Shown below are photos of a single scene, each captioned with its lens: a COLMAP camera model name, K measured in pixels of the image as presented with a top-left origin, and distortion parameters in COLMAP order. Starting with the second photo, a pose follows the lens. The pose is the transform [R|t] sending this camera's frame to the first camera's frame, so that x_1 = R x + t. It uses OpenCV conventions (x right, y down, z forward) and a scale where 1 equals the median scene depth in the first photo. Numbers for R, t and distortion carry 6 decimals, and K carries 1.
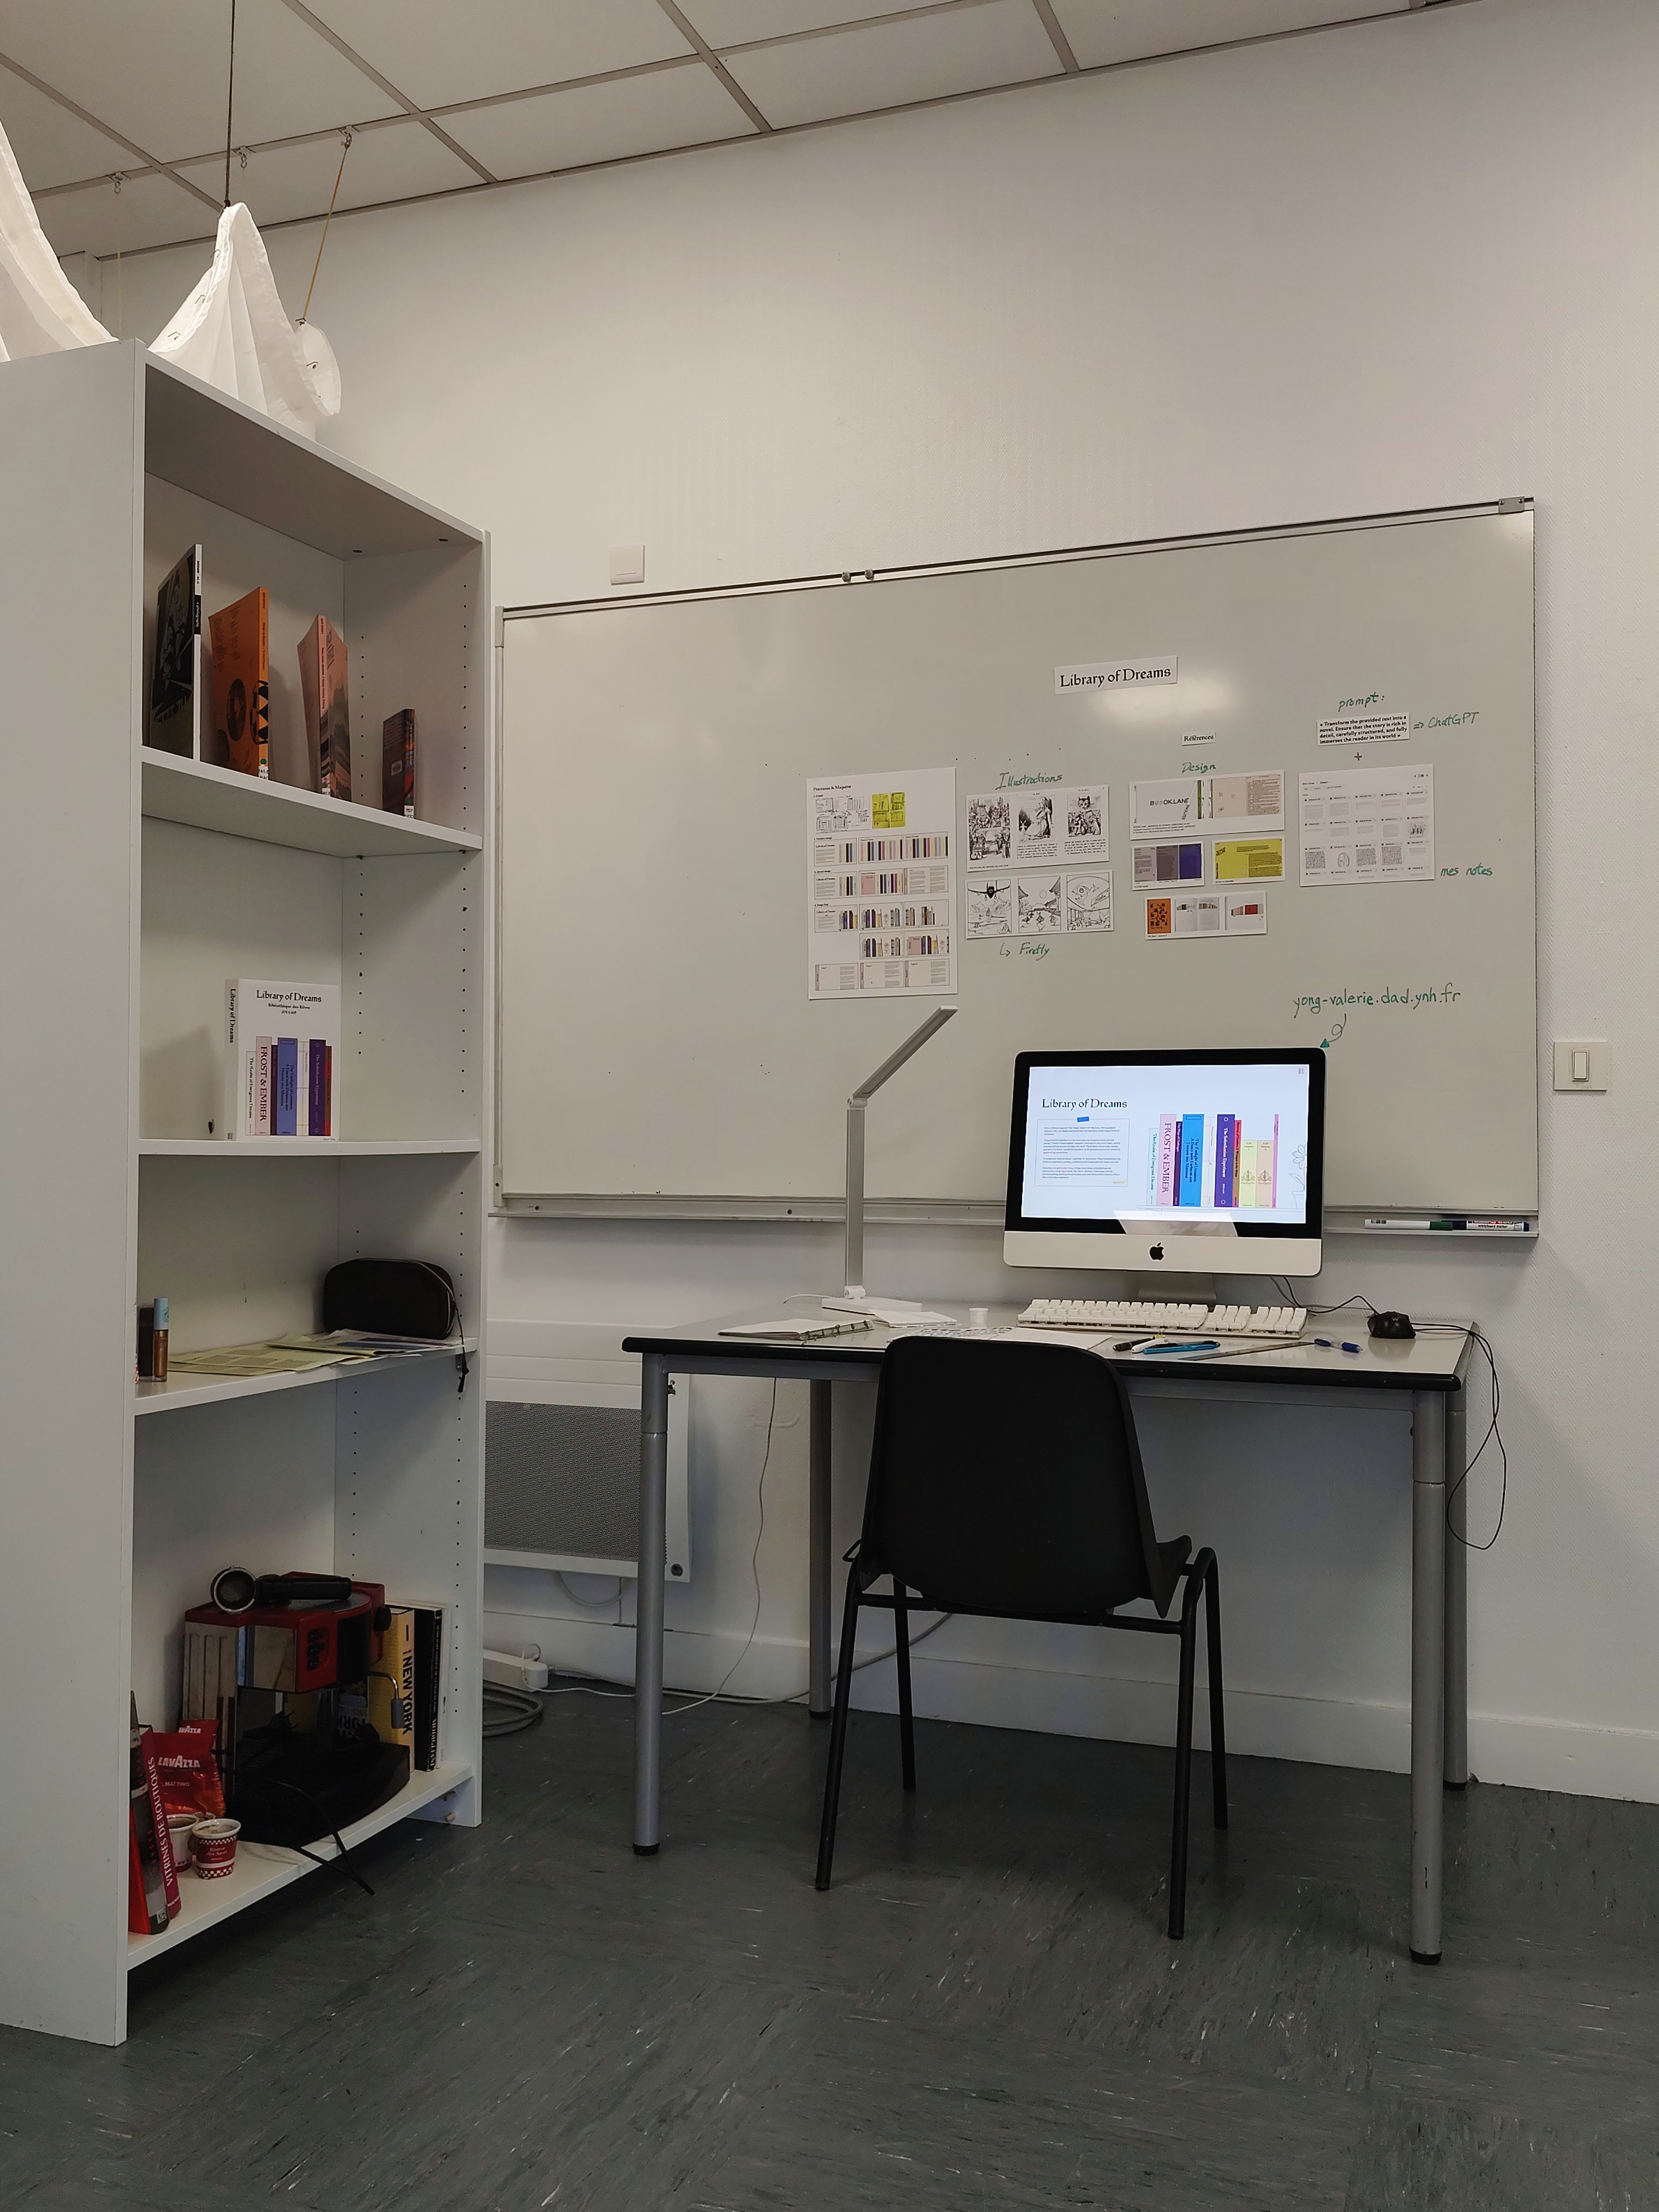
lens RADIAL K [[1946.0, 0, 829.5], [0, 1946.0, 1106.0], [0, 0, 1]] dist [-0.087541, -0.000357]
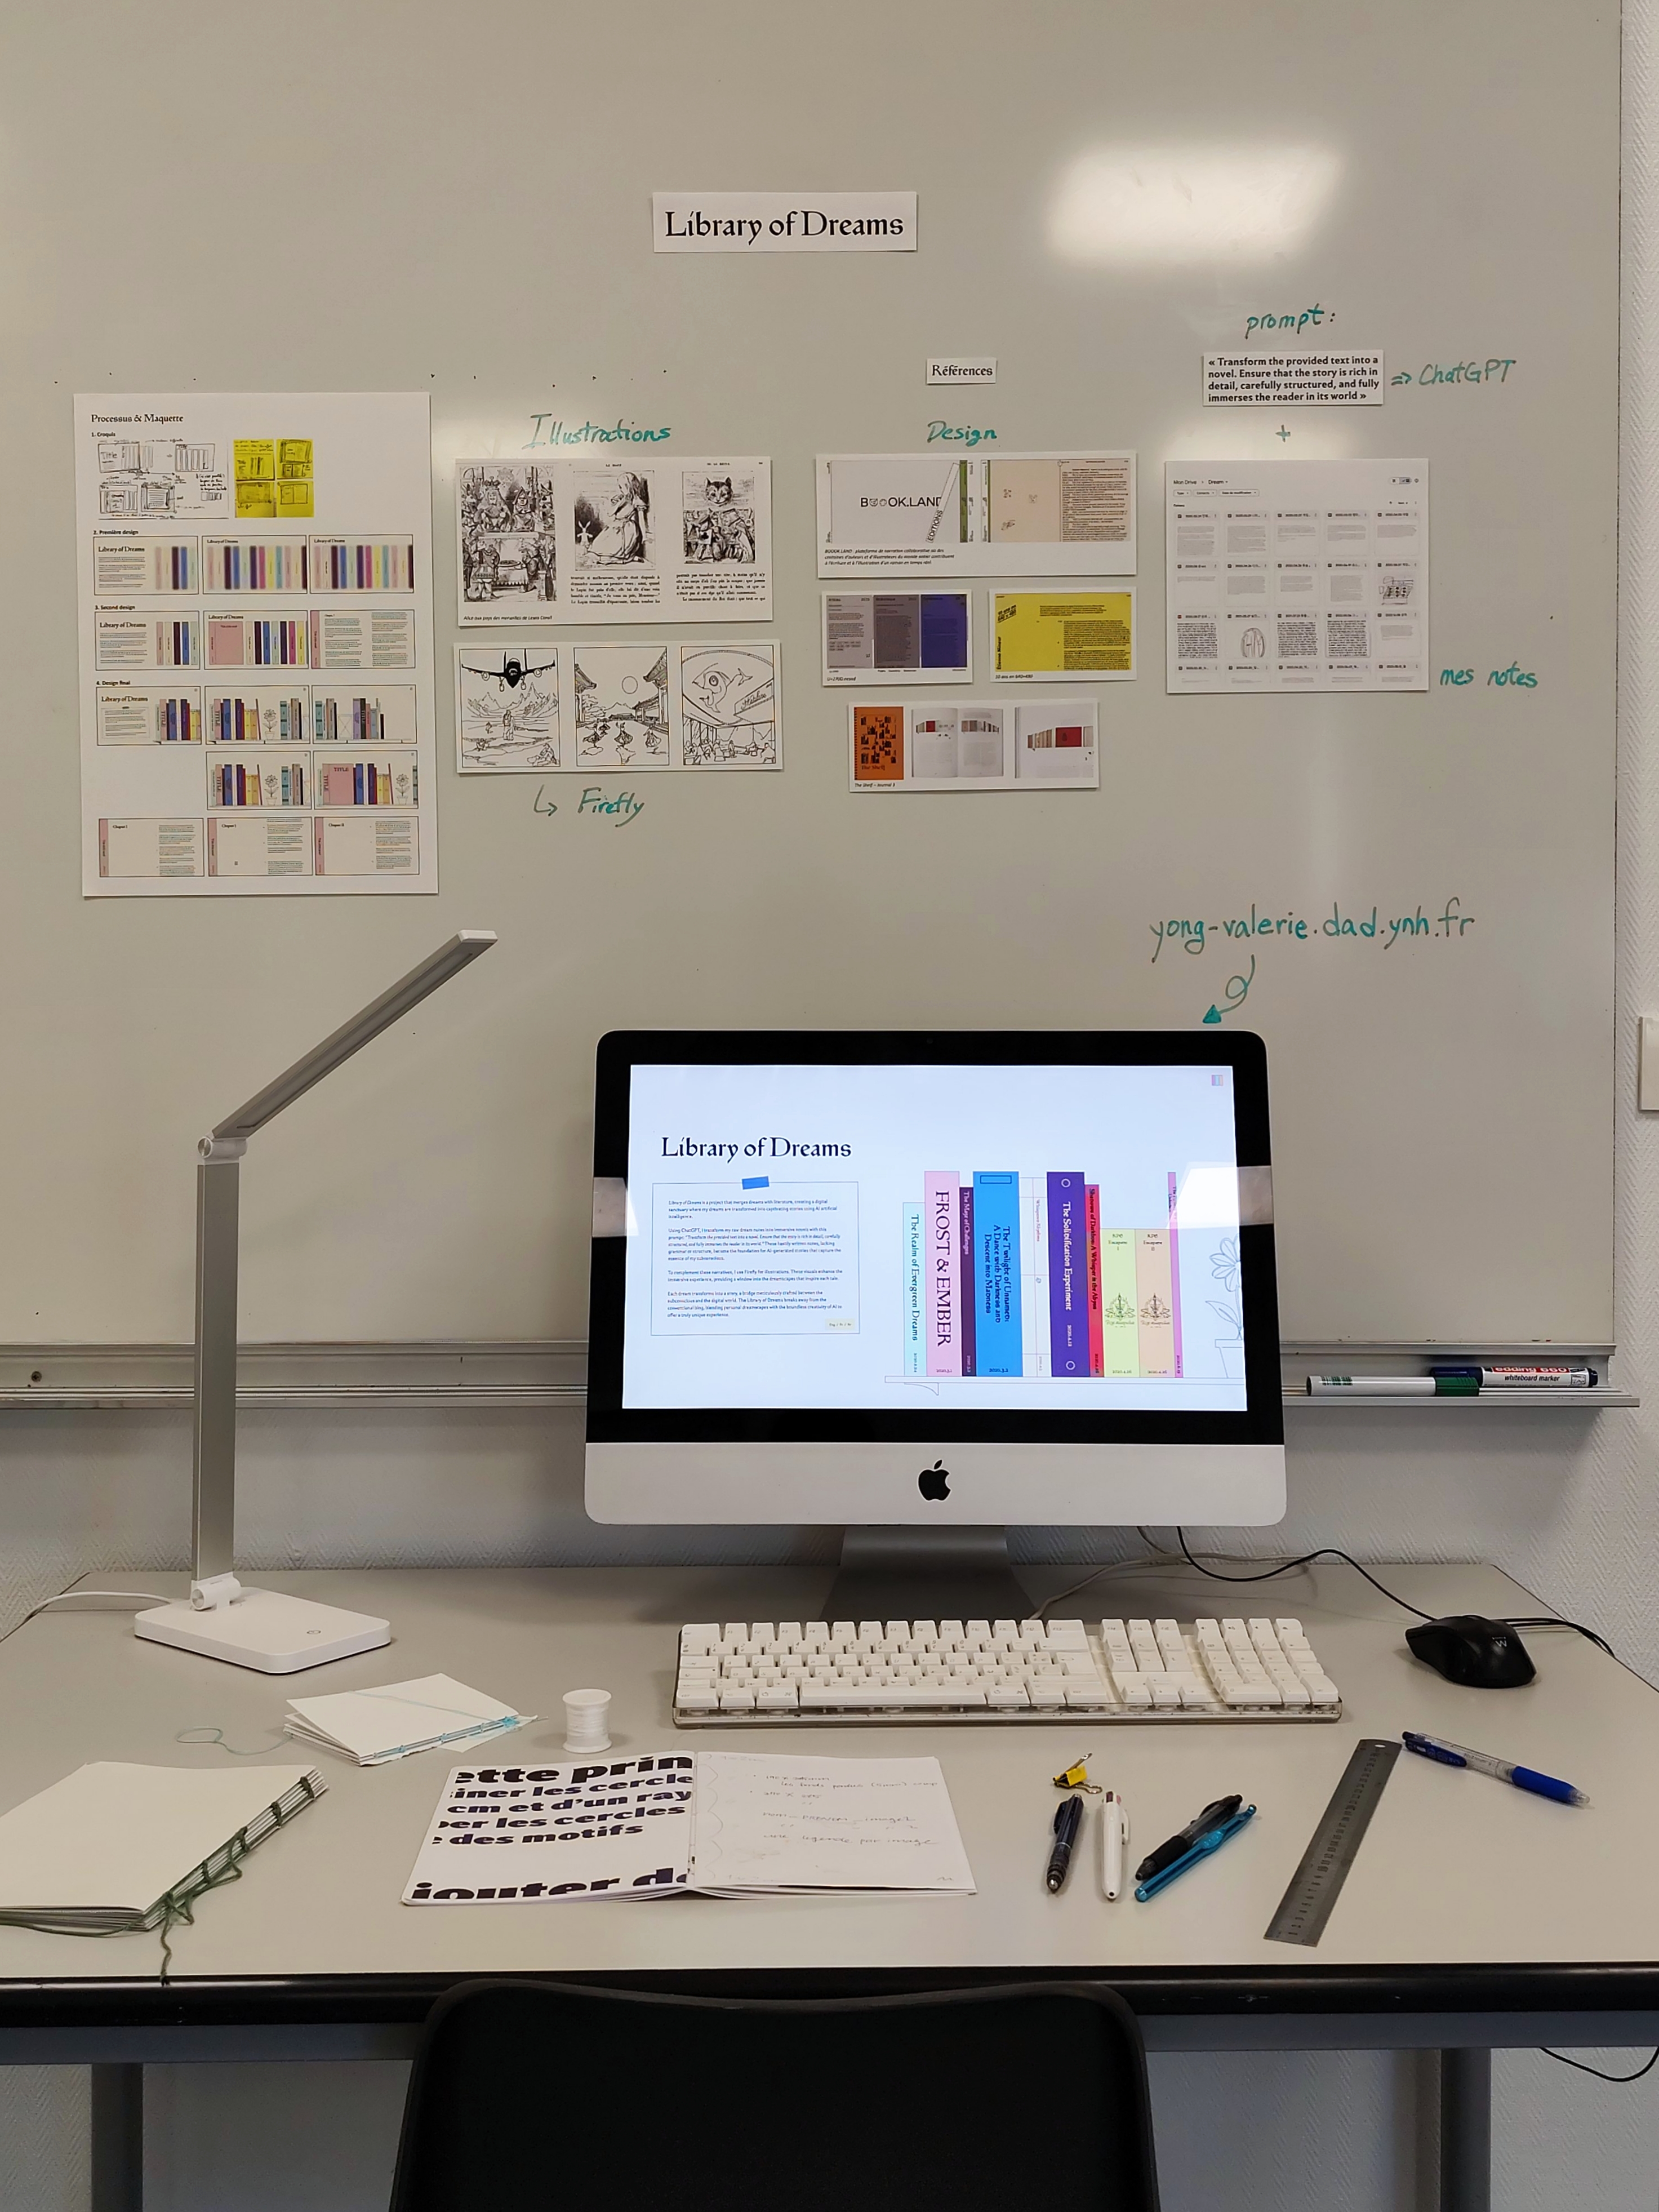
lens RADIAL K [[1969.6, 0, 827.6], [0, 1969.6, 1048.2], [0, 0, 1]] dist [0.081036, -0.217355]
pose [[0.928035, -0.002344, 0.372486, -0.022797], [-0.006302, 0.999738, 0.021991, -0.033337], [-0.372440, -0.022756, 0.927777, 0.551265]]
